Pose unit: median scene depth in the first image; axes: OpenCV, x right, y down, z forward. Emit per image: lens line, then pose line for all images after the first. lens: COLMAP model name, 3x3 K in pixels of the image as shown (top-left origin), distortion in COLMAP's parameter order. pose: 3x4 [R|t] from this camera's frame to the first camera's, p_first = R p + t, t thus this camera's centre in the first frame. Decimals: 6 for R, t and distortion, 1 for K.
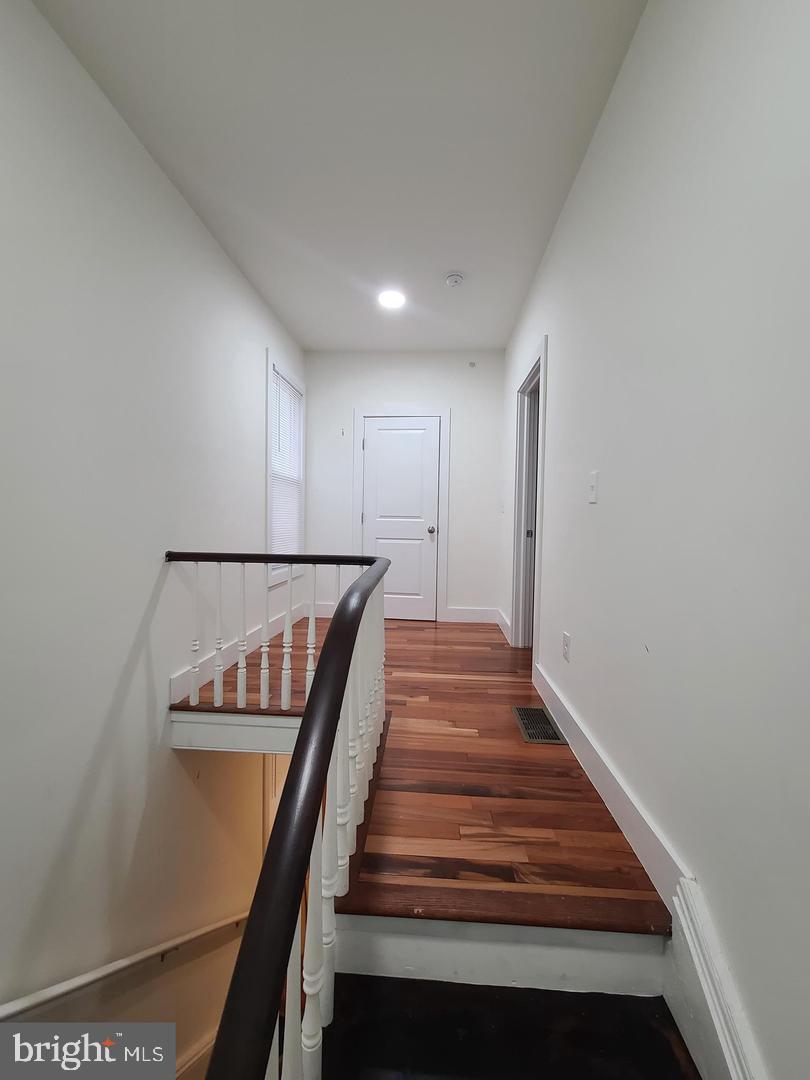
lens RADIAL K [[445.5, 0, 405.0], [0, 445.5, 540.0], [0, 0, 1]] dist [-0.000526, -0.000274]
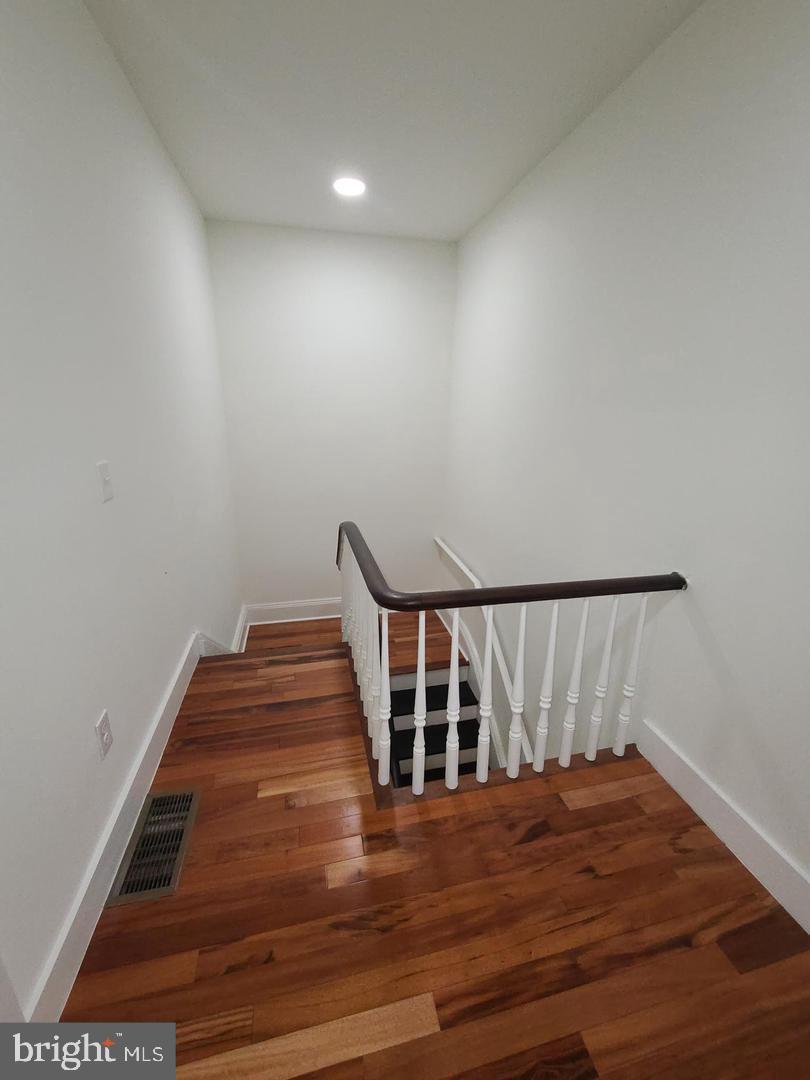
lens RADIAL K [[445.5, 0, 405.0], [0, 445.5, 540.0], [0, 0, 1]] dist [-0.000526, -0.000274]
pose [[-0.959112, 0.057234, -0.277181, 0.126802], [-0.047134, 0.933364, 0.355824, -0.338848], [0.279076, 0.354340, -0.892502, 1.935572]]
